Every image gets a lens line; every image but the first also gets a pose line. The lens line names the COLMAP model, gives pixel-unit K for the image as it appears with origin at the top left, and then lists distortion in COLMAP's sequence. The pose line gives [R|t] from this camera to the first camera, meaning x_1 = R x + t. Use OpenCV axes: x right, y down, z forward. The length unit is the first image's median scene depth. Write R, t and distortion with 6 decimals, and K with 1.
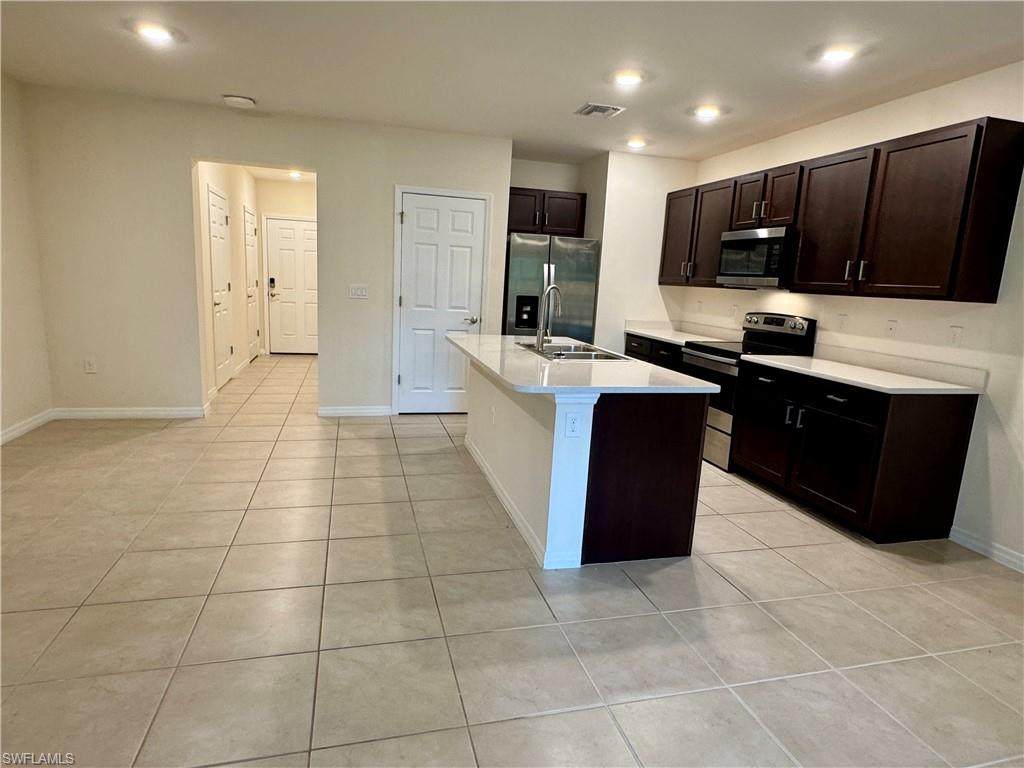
lens RADIAL K [[576.9, 0, 510.4], [0, 576.9, 383.5], [0, 0, 1]] dist [-0.004727, -0.000835]
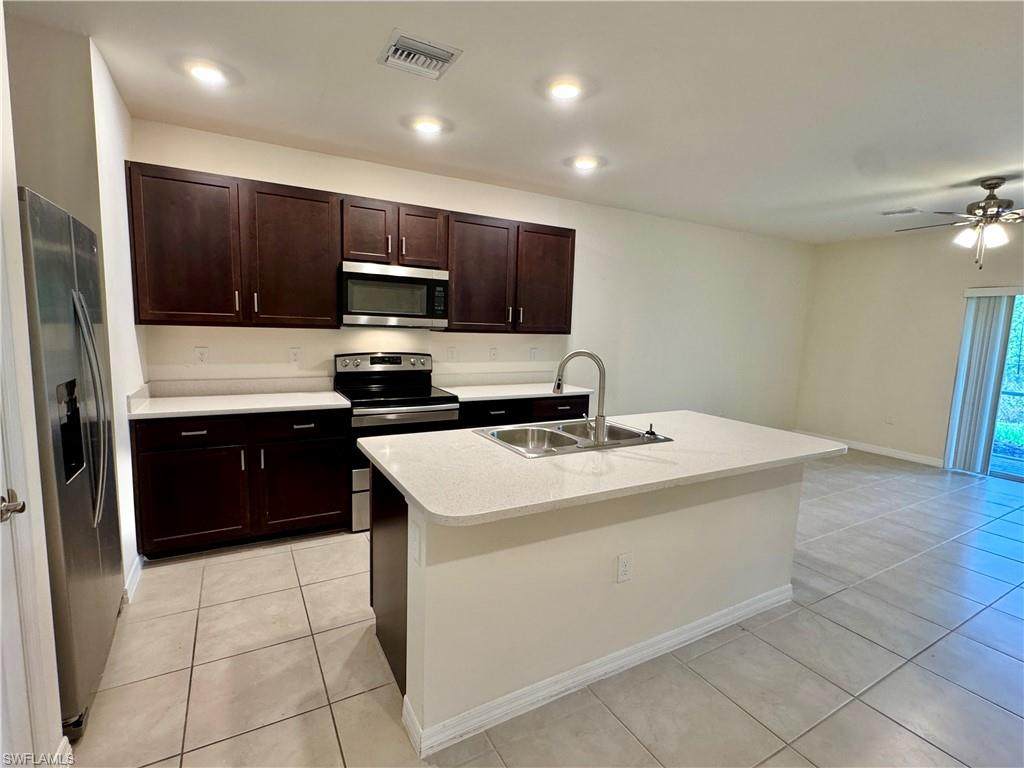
lens RADIAL K [[481.1, 0, 510.6], [0, 481.1, 384.8], [0, 0, 1]] dist [0.001273, 0.000707]
pose [[-0.246622, -0.179443, 0.952354, -0.416911], [0.132333, 0.967267, 0.216522, -0.240604], [-0.960034, 0.179427, -0.214804, 1.090463]]
